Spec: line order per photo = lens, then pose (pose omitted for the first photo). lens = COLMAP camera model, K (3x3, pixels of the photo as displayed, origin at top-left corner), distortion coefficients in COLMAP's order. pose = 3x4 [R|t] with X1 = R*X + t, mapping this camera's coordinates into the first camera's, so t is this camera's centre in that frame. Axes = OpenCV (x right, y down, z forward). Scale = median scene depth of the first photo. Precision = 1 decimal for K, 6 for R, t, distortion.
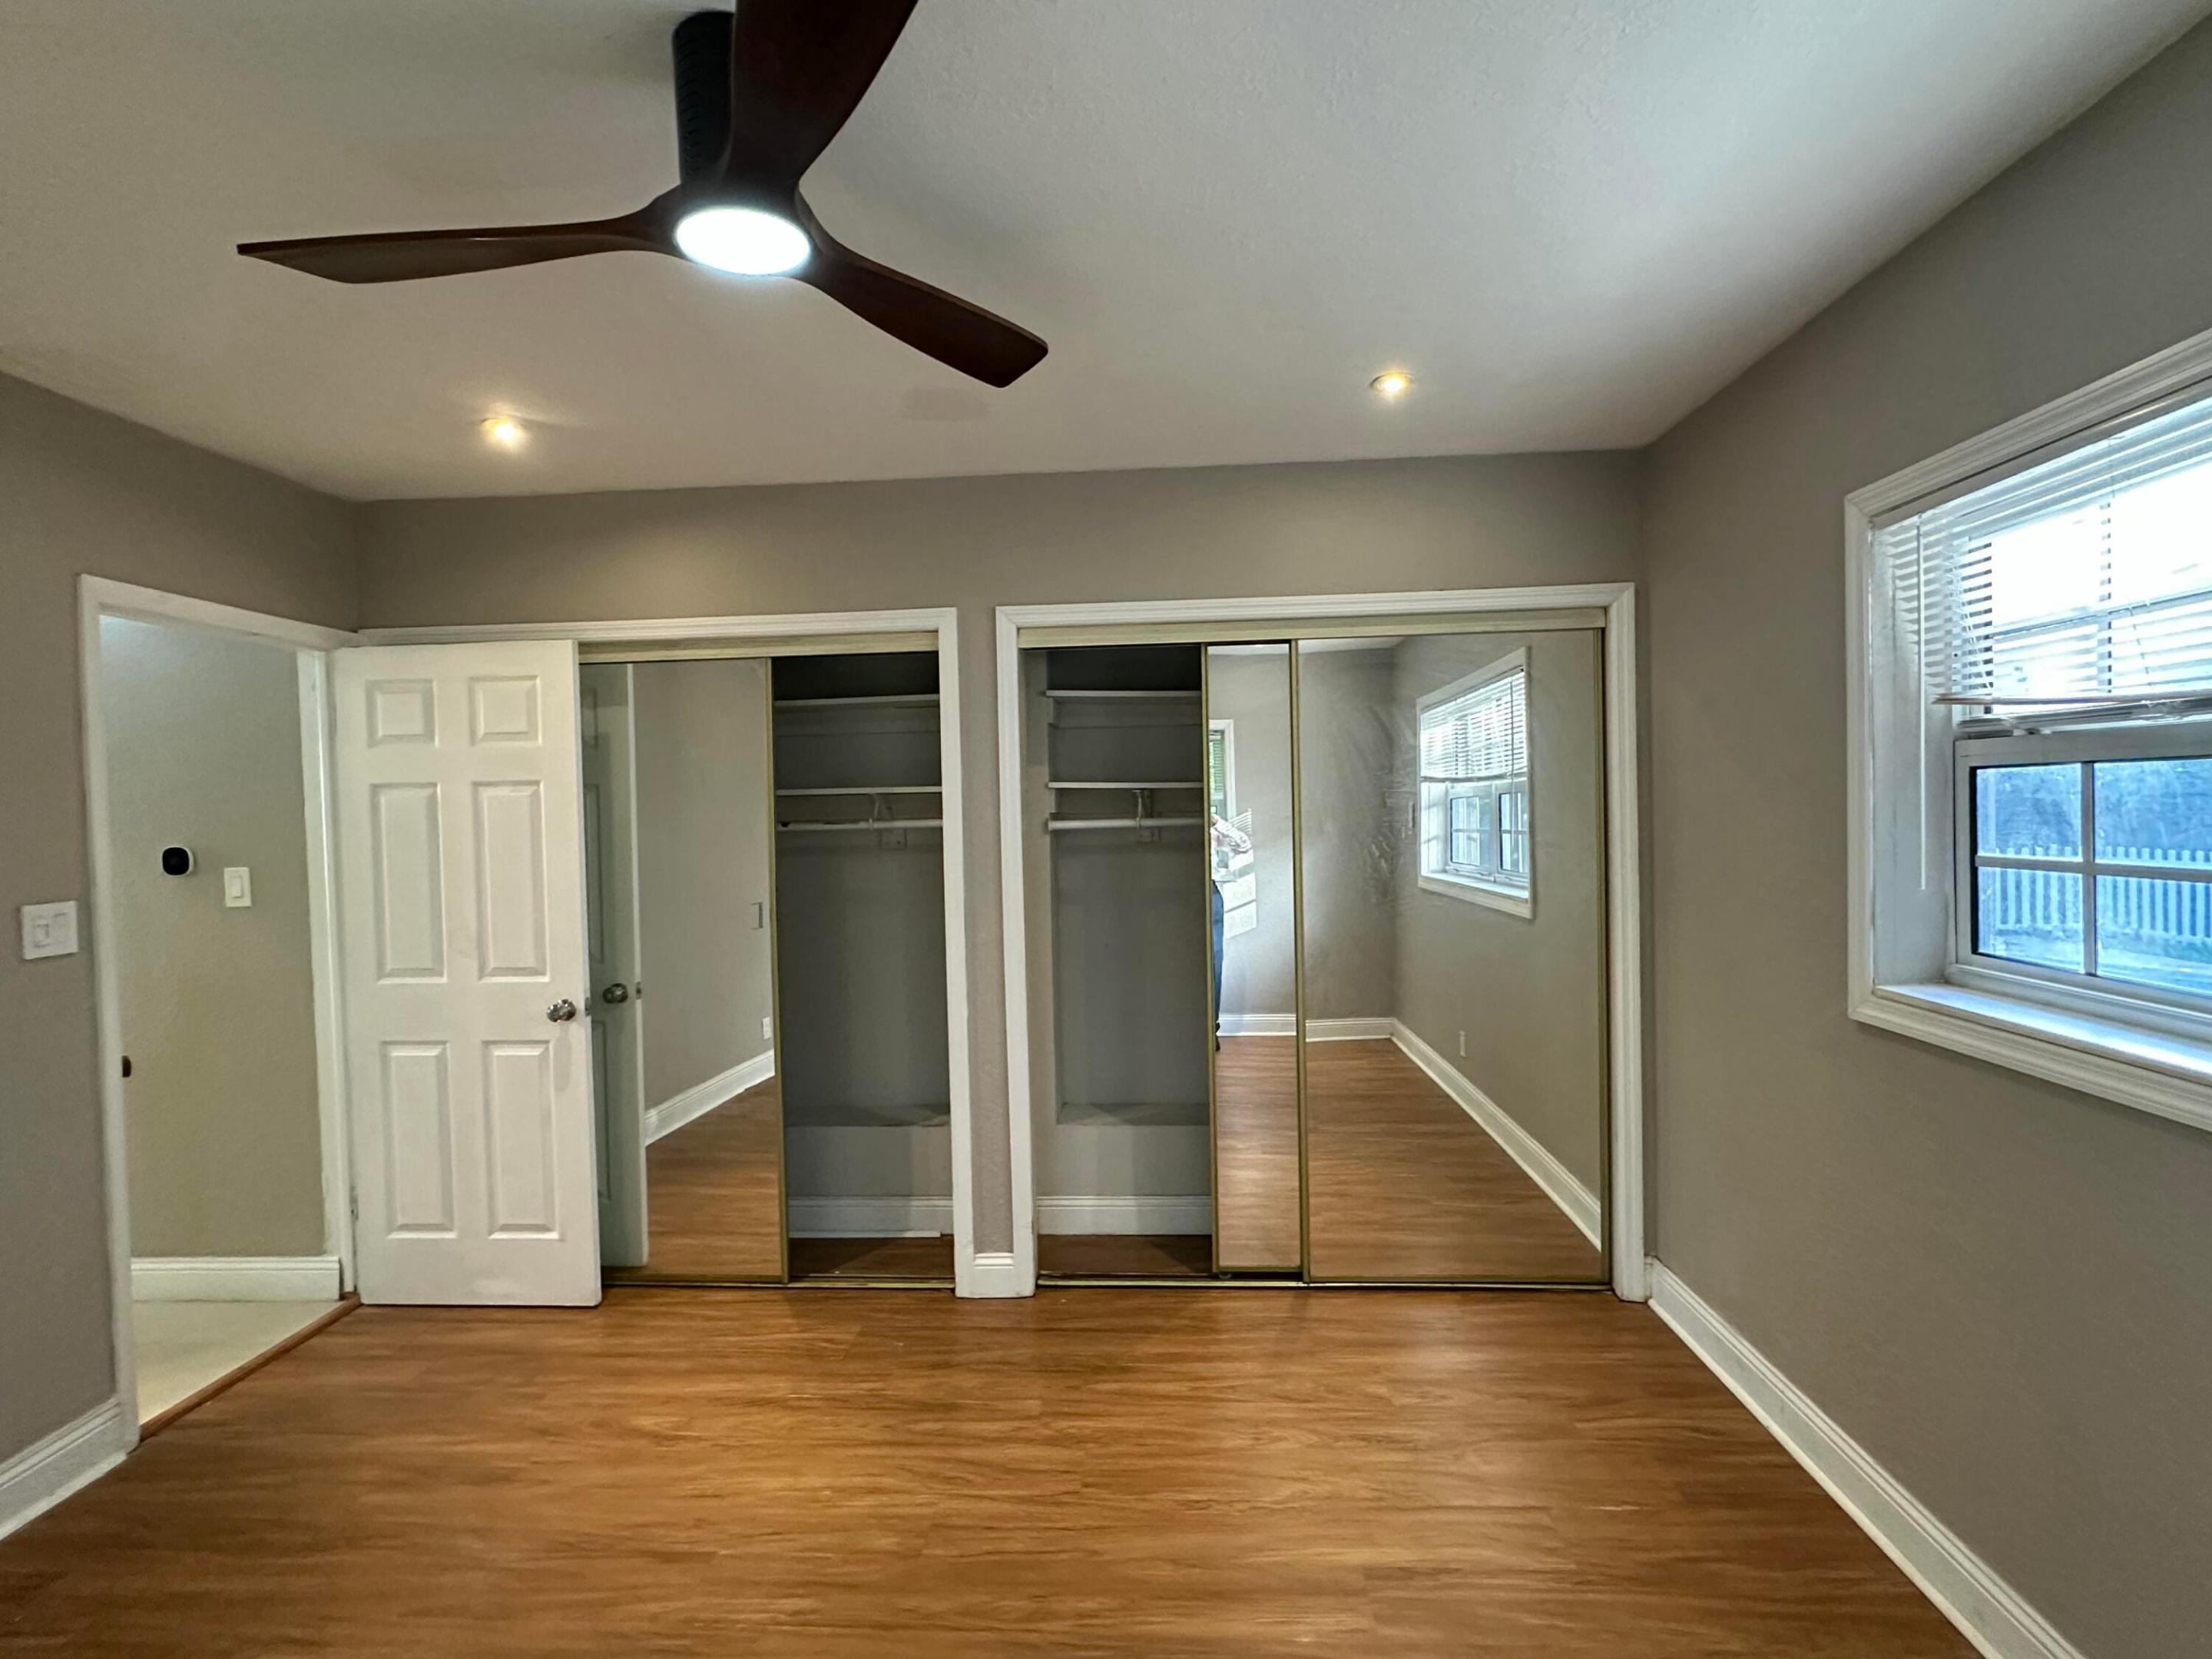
lens RADIAL K [[1091.9, 0, 1106.6], [0, 1091.9, 842.5], [0, 0, 1]] dist [-0.002184, -0.000635]
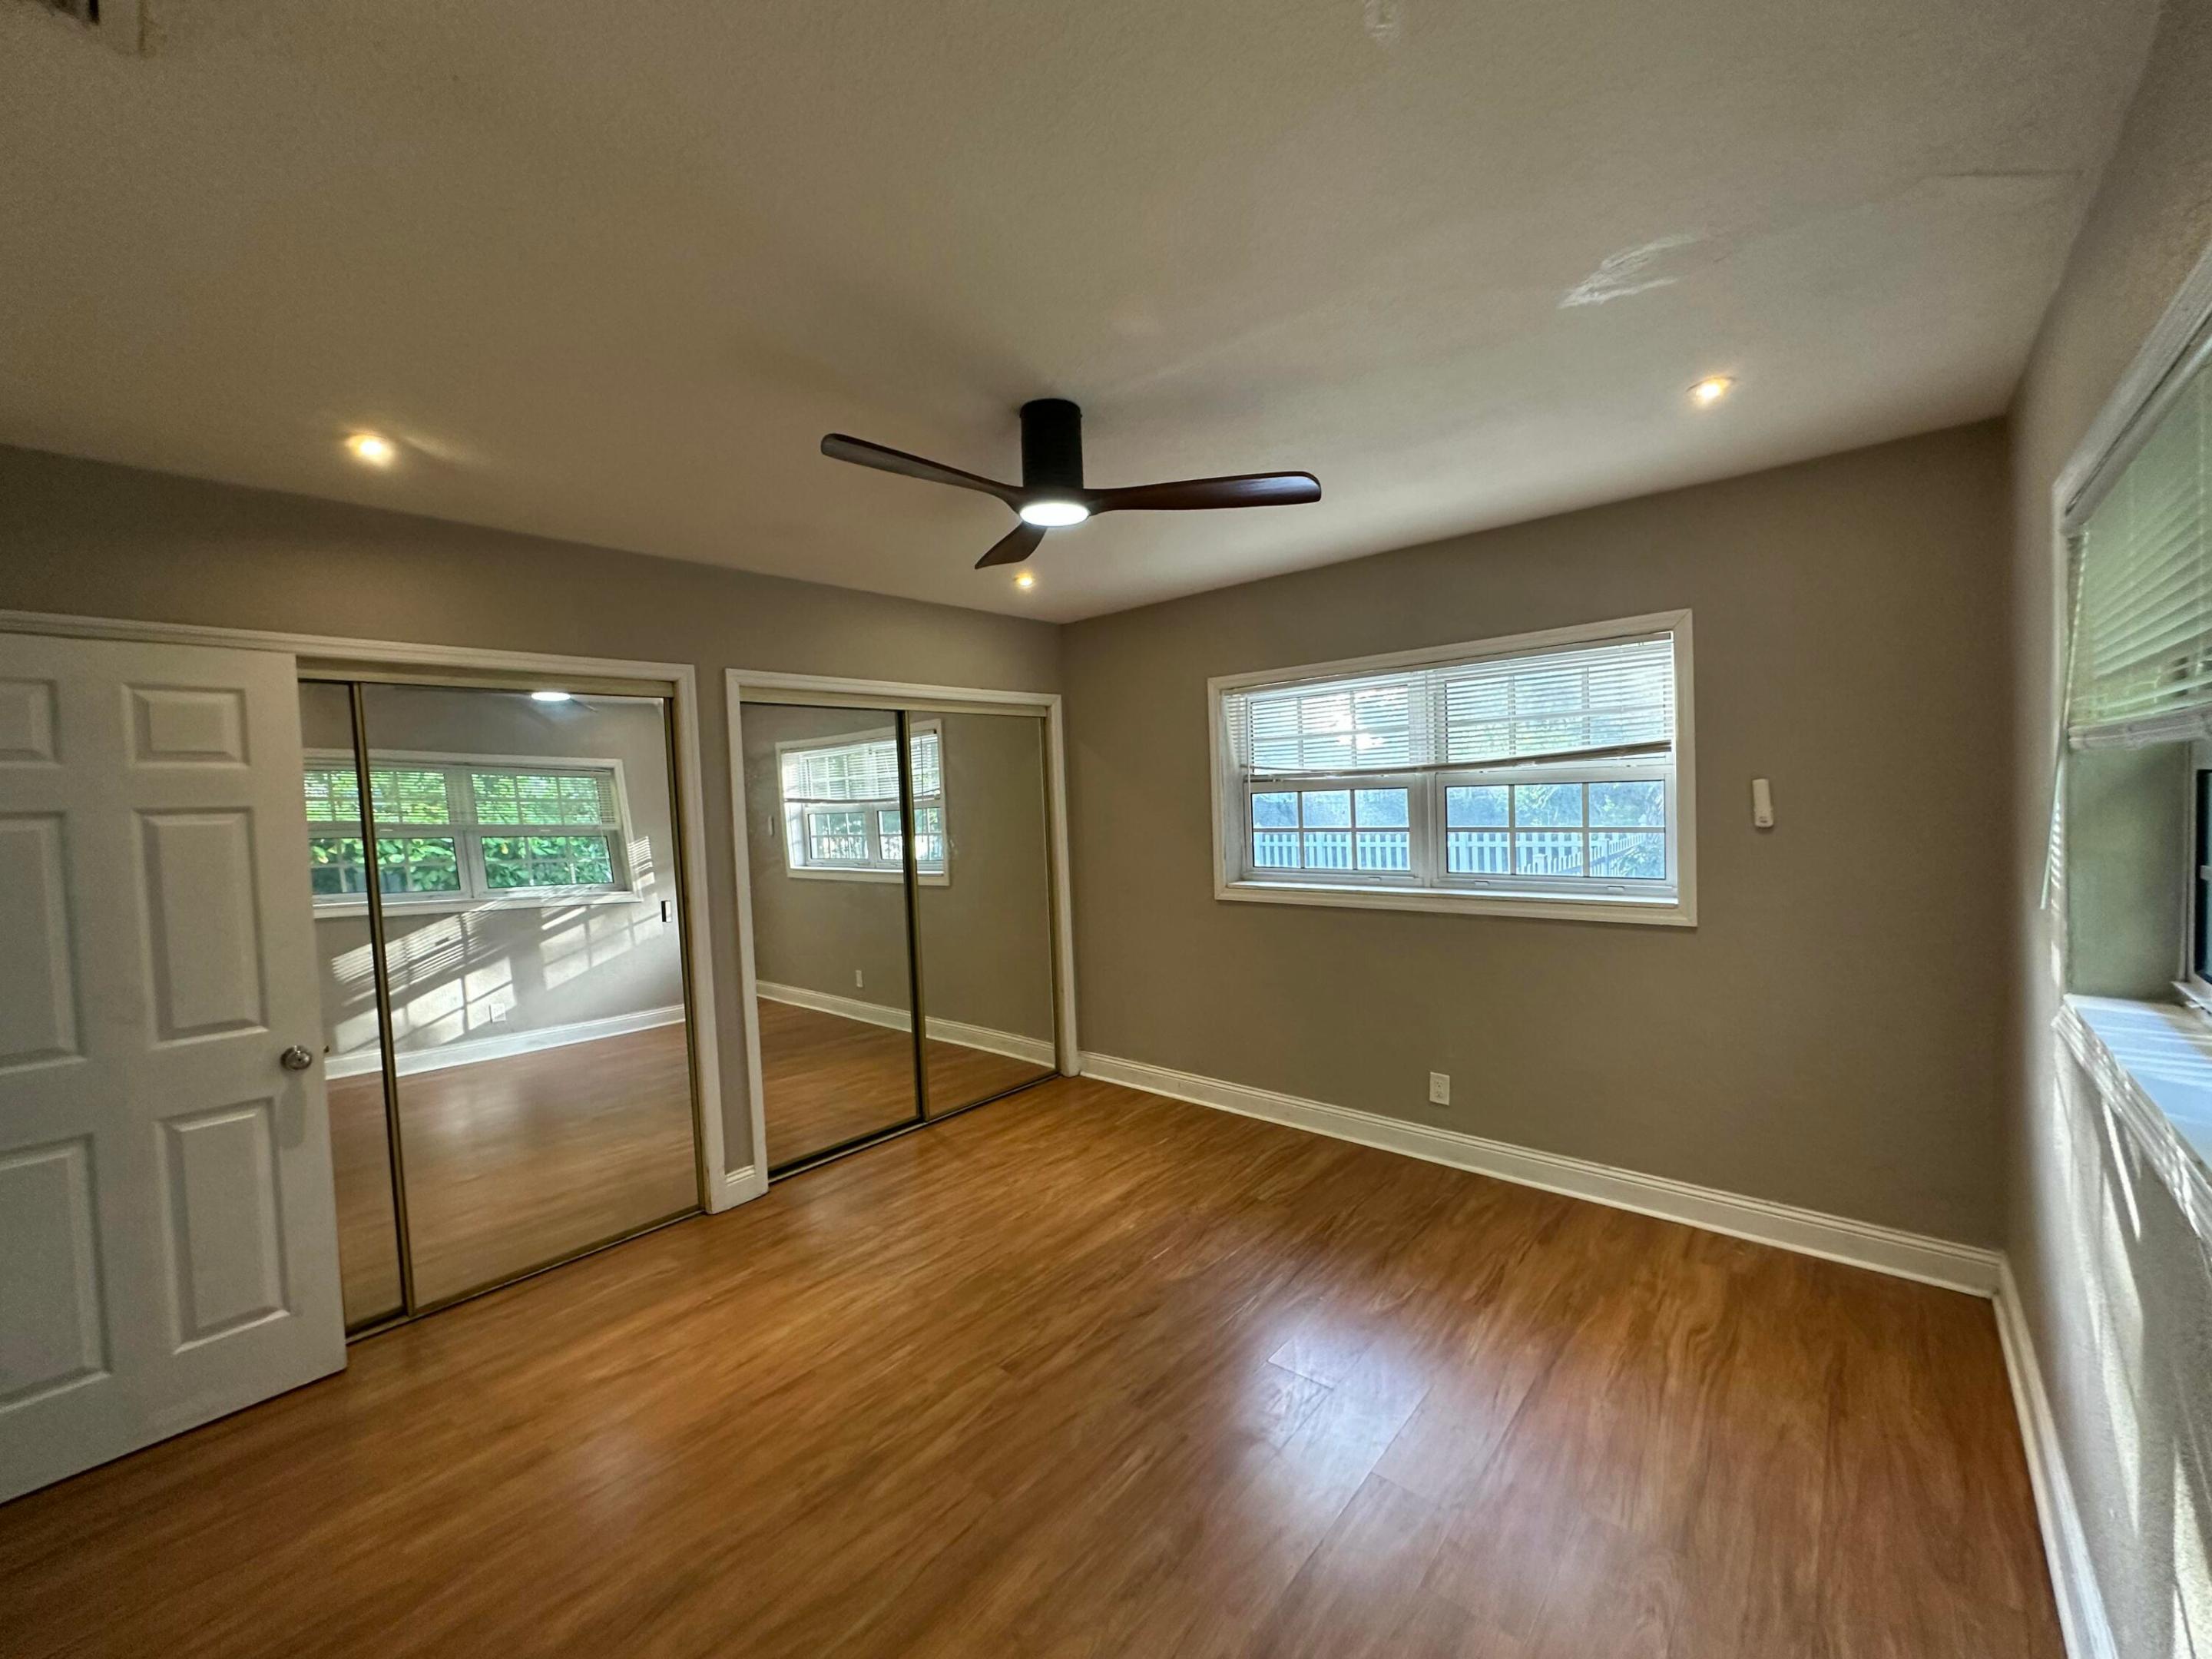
lens RADIAL K [[888.3, 0, 1106.0], [0, 888.3, 829.5], [0, 0, 1]] dist [0.000531, 0.000083]
pose [[0.609488, -0.031355, 0.792175, -0.852364], [0.051278, 0.998684, 0.000076, -0.001561], [-0.791135, 0.040575, 0.610294, 0.006821]]
